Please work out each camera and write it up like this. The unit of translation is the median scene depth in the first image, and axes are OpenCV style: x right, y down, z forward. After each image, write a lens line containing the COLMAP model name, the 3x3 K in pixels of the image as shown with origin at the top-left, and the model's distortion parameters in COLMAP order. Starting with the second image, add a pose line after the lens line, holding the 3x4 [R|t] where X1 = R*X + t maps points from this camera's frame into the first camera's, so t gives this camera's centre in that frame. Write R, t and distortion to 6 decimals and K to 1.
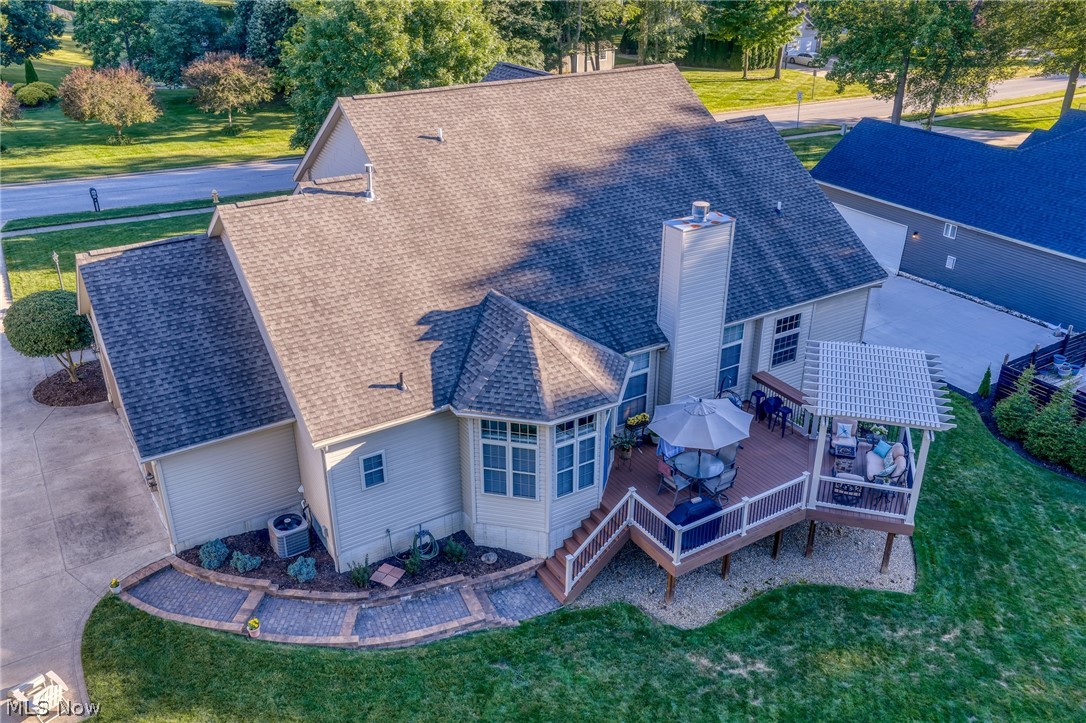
lens RADIAL K [[863.2, 0, 543.7], [0, 863.2, 357.2], [0, 0, 1]] dist [0.001774, 0.000208]
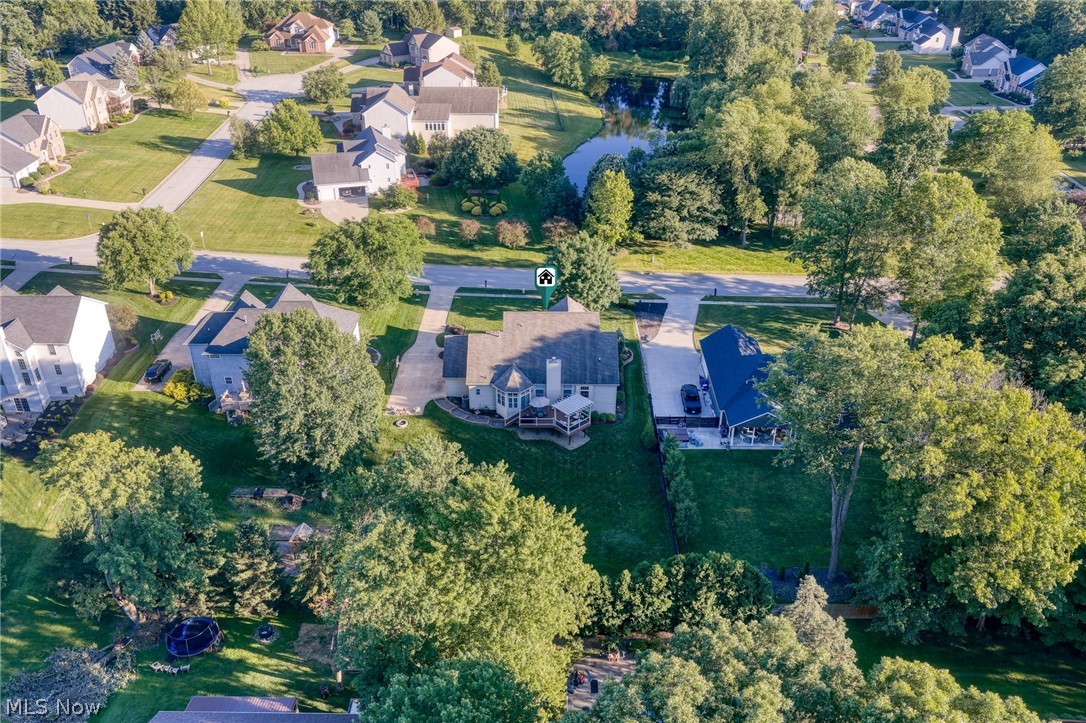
lens RADIAL K [[863.2, 0, 543.1], [0, 863.2, 362.3], [0, 0, 1]] dist [0.001774, 0.000208]
pose [[0.835083, 0.268398, -0.480208, 2.487470], [-0.238118, 0.963250, 0.124292, -0.751534], [0.495920, 0.010552, 0.868304, -3.205206]]
